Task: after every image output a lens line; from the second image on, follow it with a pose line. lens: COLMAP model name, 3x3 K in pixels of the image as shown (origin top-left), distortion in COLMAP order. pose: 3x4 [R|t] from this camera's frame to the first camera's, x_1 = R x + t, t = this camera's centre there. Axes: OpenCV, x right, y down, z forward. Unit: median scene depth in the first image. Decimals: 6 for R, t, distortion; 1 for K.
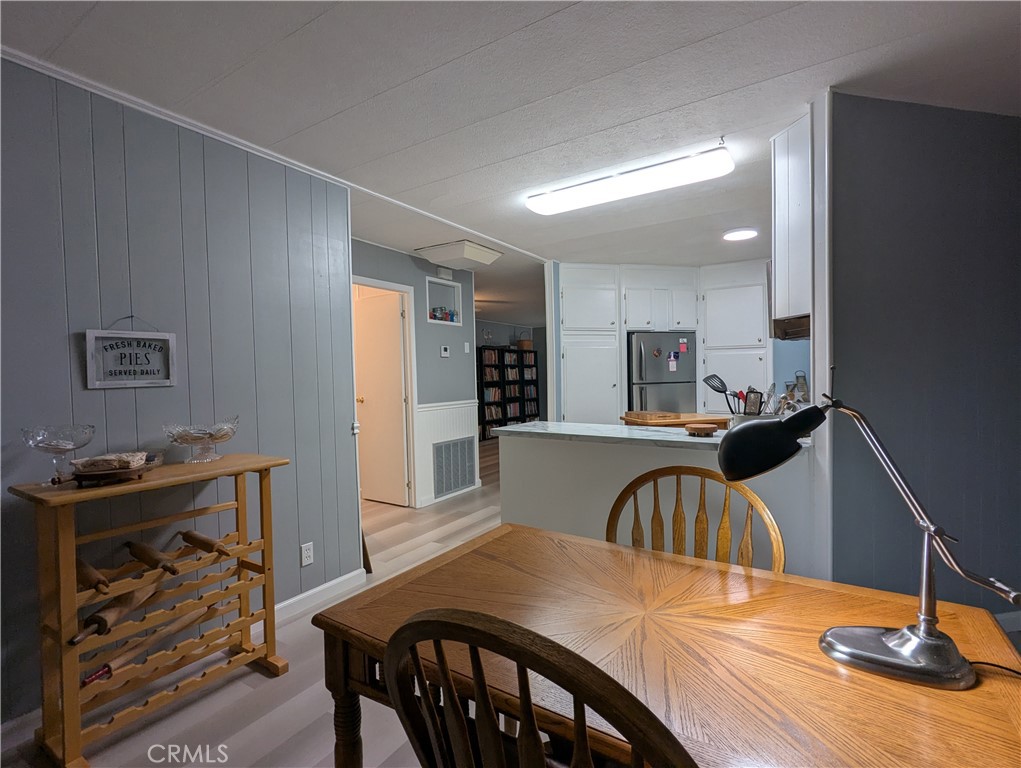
lens RADIAL K [[483.0, 0, 510.5], [0, 483.0, 384.0], [0, 0, 1]] dist [0.001706, 0.000301]
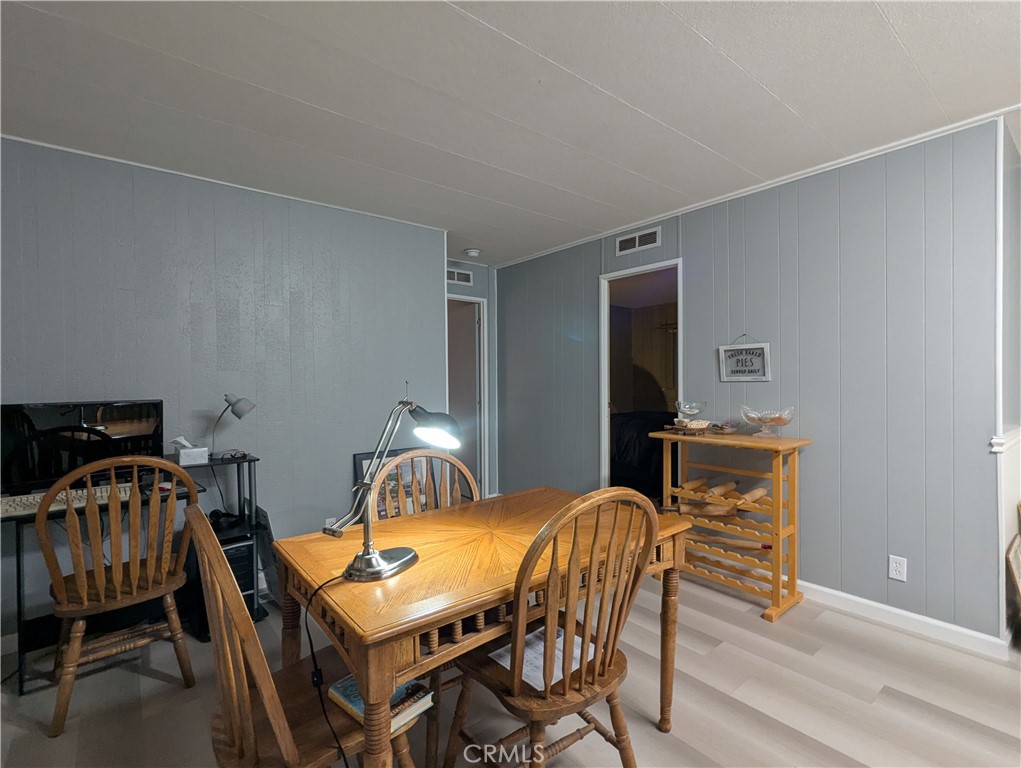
lens RADIAL K [[483.0, 0, 510.5], [0, 483.0, 384.0], [0, 0, 1]] dist [0.001706, 0.000301]
pose [[-0.310831, 0.033203, -0.949885, 0.893180], [-0.003354, 0.999345, 0.036029, -0.037090], [0.950459, 0.014385, -0.310516, 0.780764]]
